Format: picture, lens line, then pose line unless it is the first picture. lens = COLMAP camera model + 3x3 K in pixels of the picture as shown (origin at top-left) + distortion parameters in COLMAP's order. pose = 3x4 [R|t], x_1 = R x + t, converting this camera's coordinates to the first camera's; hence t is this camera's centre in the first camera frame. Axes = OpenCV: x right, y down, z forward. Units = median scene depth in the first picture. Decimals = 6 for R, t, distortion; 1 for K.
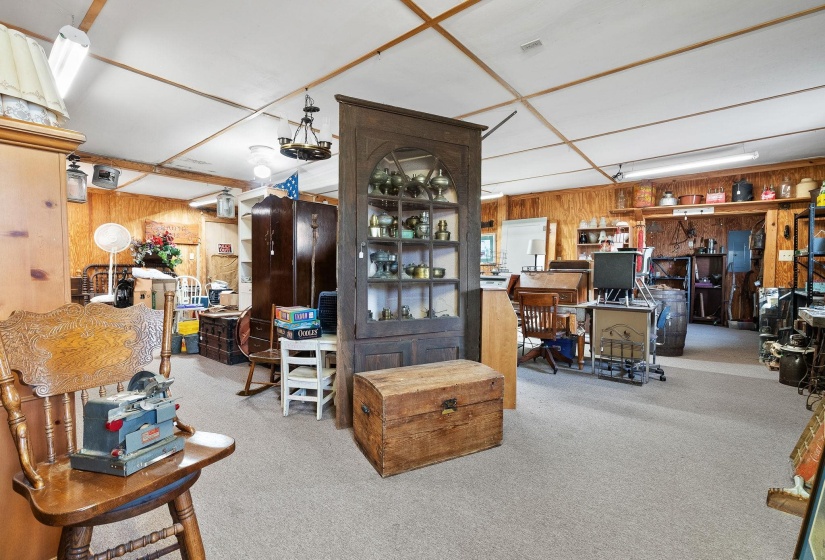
lens RADIAL K [[380.0, 0, 415.1], [0, 380.0, 283.0], [0, 0, 1]] dist [-0.007435, 0.002742]
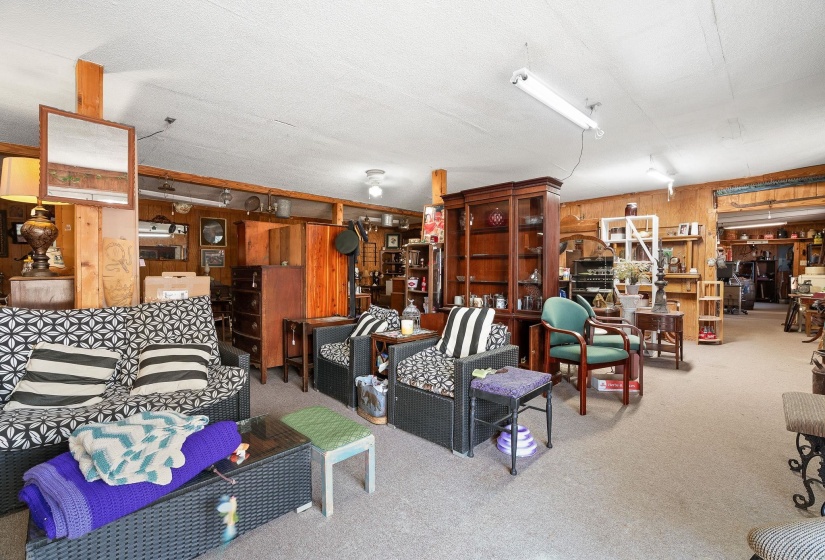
lens RADIAL K [[380.0, 0, 410.1], [0, 380.0, 281.0], [0, 0, 1]] dist [-0.007435, 0.002742]
pose [[0.995113, -0.001907, -0.098728, -1.063166], [0.001169, 0.999971, -0.007529, 0.044518], [0.098739, 0.007376, 0.995086, -1.392082]]
